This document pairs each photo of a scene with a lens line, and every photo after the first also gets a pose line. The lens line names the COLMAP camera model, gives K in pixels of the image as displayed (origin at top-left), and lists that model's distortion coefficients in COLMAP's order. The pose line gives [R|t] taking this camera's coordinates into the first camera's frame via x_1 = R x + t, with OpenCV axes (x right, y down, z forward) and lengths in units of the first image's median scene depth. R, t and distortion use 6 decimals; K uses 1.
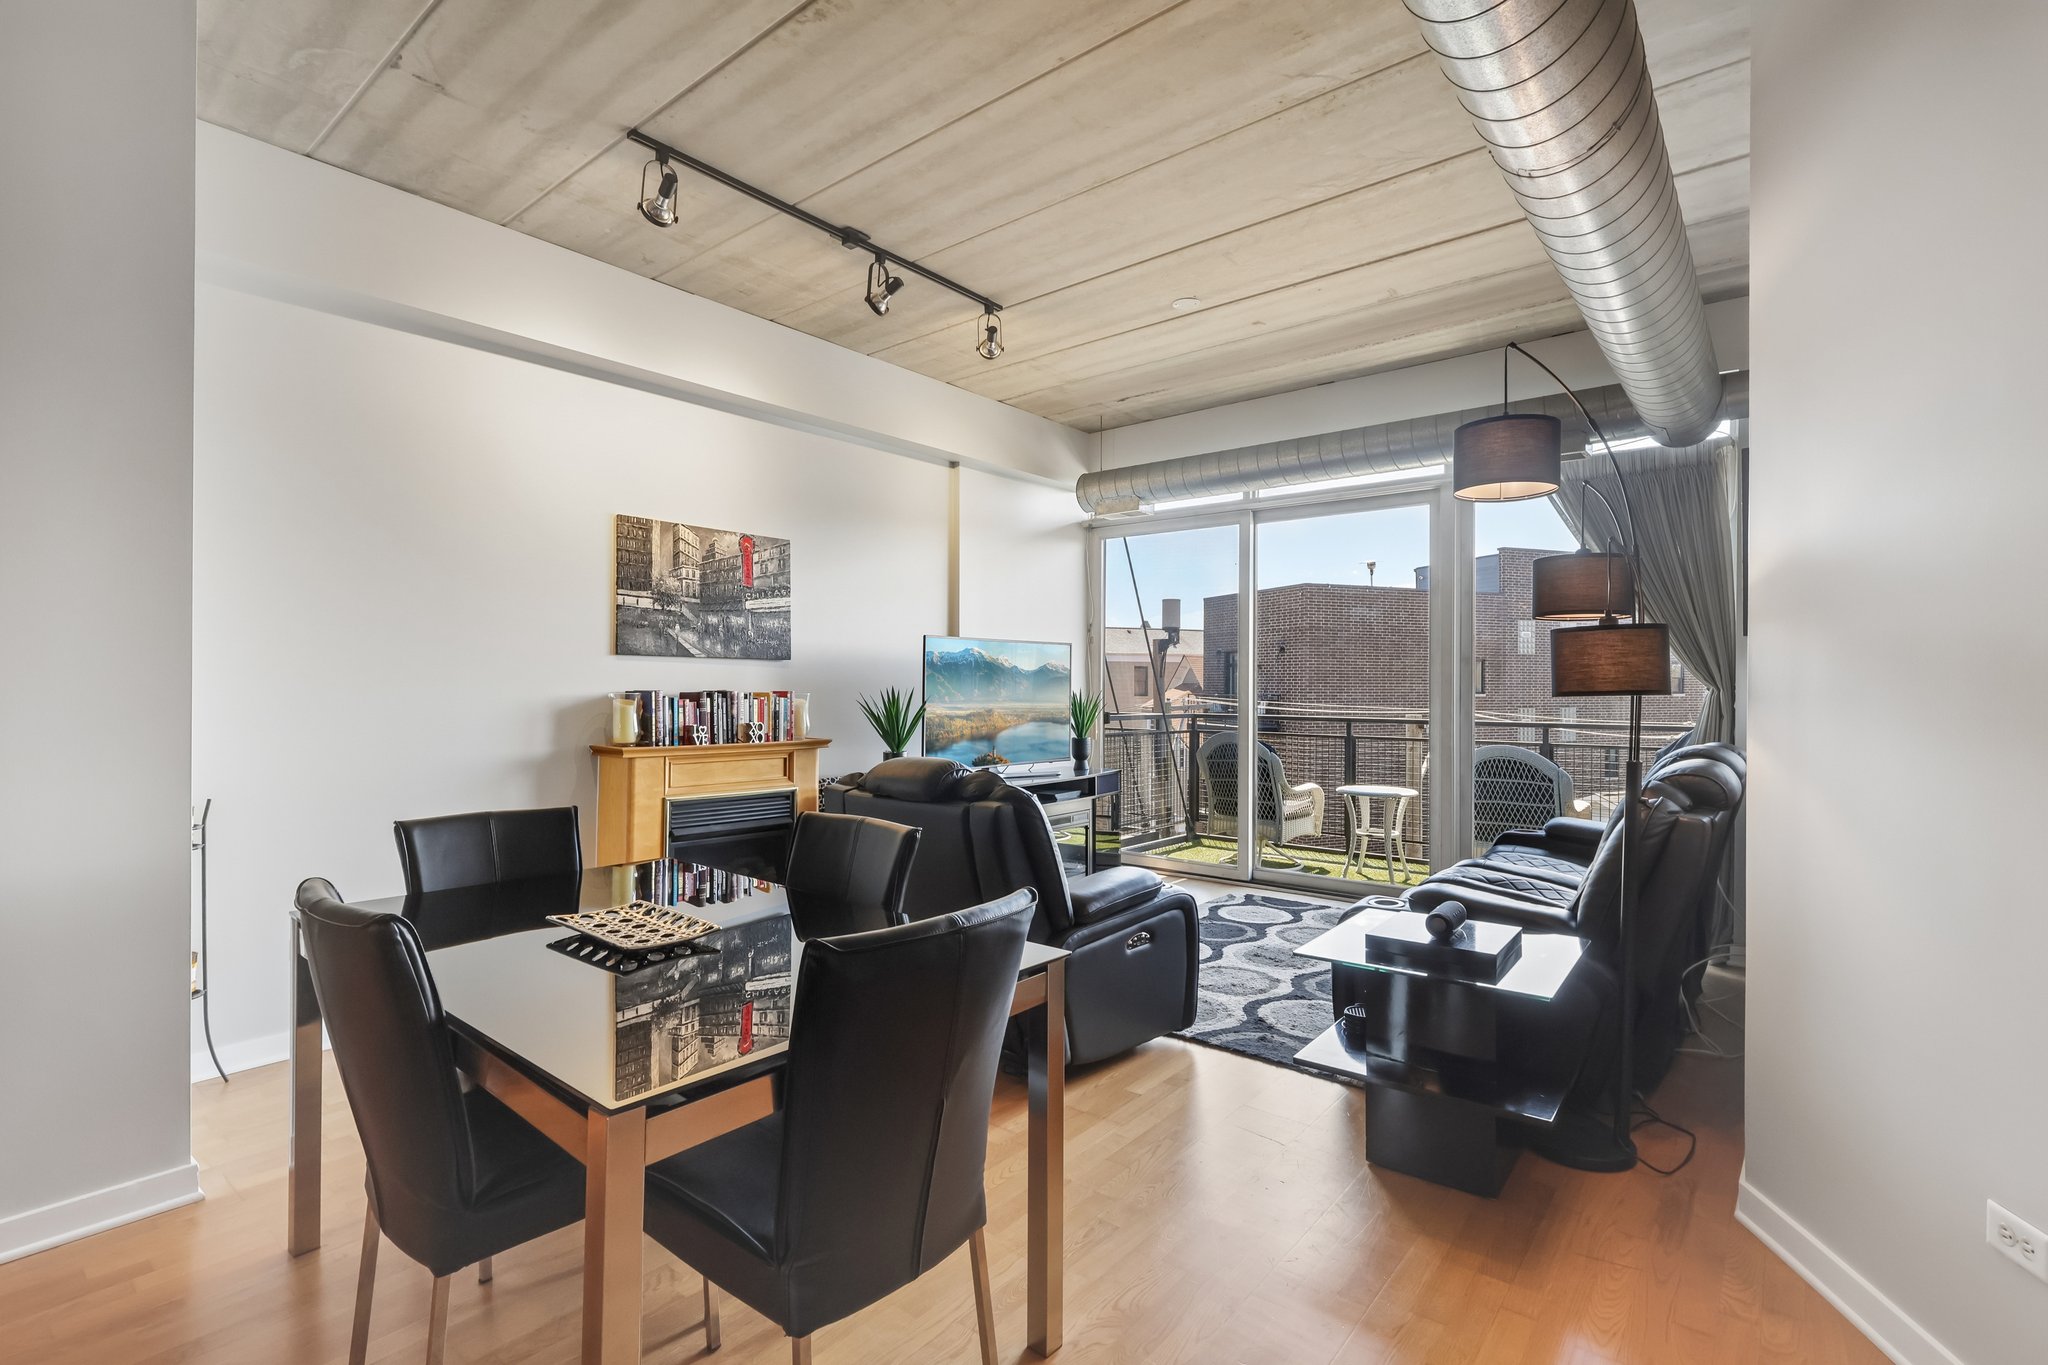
lens RADIAL K [[950.6, 0, 1010.4], [0, 950.6, 686.6], [0, 0, 1]] dist [0.000487, 0.000235]
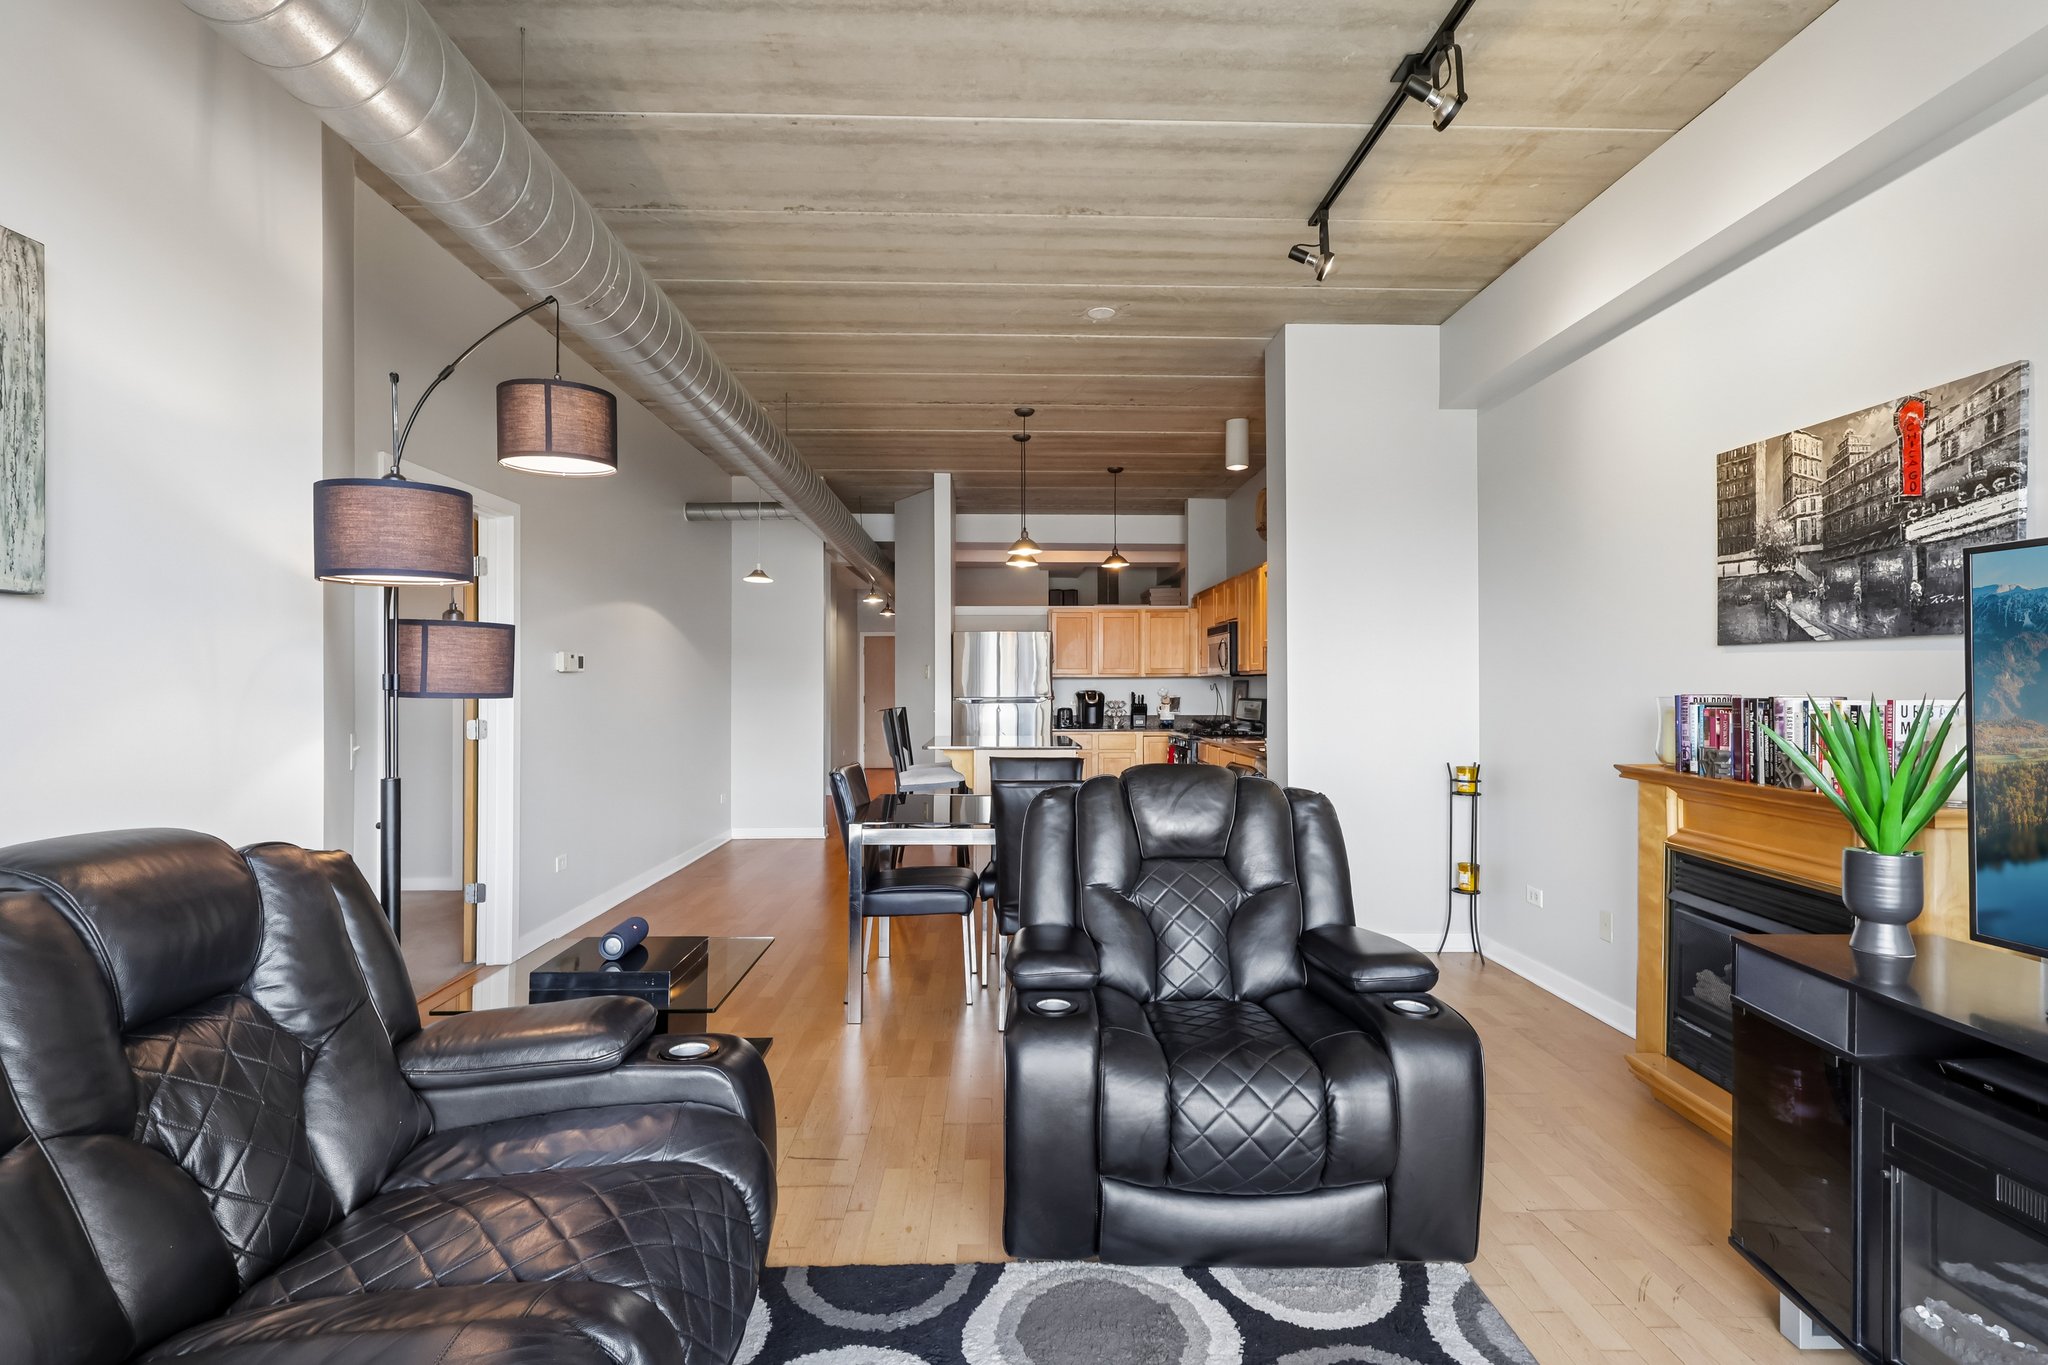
lens RADIAL K [[950.6, 0, 1009.7], [0, 950.6, 682.9], [0, 0, 1]] dist [0.000487, 0.000235]
pose [[-0.758775, 0.000524, -0.651352, 0.455819], [0.000916, 1.000000, -0.000262, -0.004748], [0.651352, -0.000795, -0.758776, 1.135423]]
